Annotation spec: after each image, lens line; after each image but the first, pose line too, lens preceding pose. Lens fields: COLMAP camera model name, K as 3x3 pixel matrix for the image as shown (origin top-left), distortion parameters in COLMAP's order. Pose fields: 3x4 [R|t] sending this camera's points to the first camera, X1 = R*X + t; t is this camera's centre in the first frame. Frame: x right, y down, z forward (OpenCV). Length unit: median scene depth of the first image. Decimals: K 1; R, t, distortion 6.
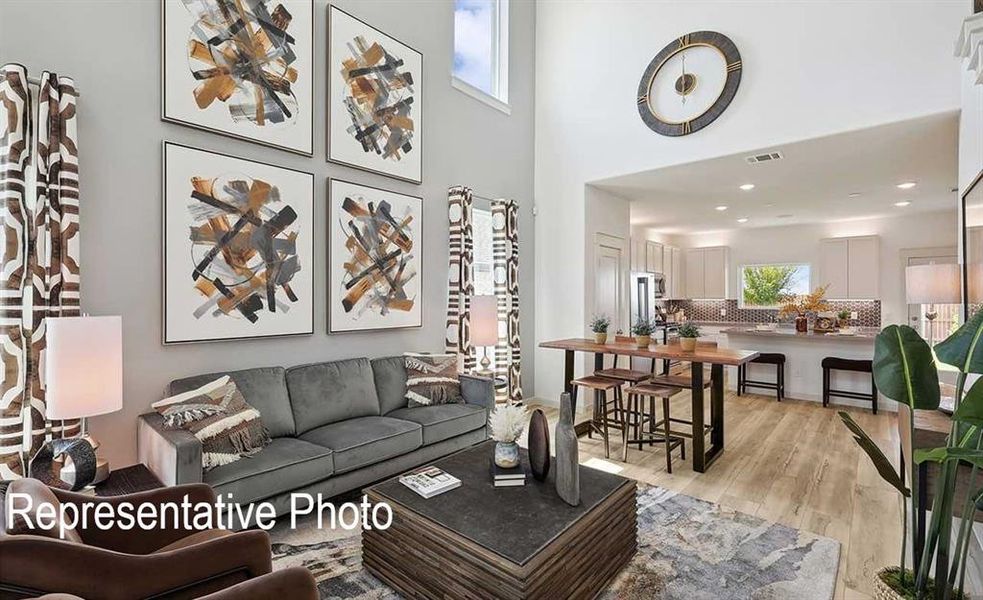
lens RADIAL K [[430.5, 0, 491.8], [0, 430.5, 297.5], [0, 0, 1]] dist [0.004286, 0.000333]
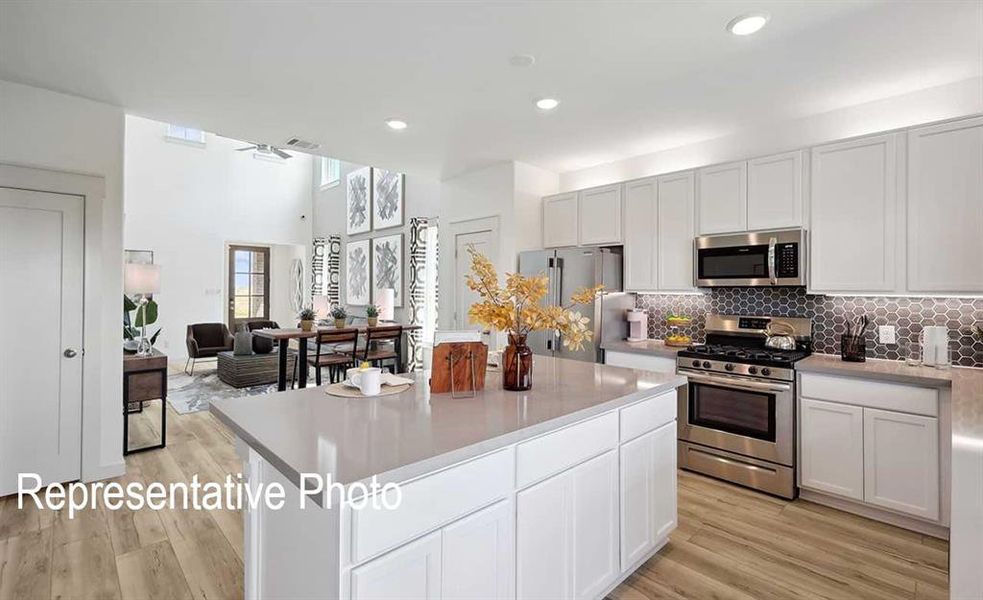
lens RADIAL K [[430.5, 0, 484.7], [0, 430.5, 286.8], [0, 0, 1]] dist [0.004286, 0.000333]
pose [[-0.075365, -0.013646, -0.997063, 1.728897], [-0.003821, 0.999903, -0.013396, 0.008584], [0.997149, 0.002801, -0.075410, 1.642755]]
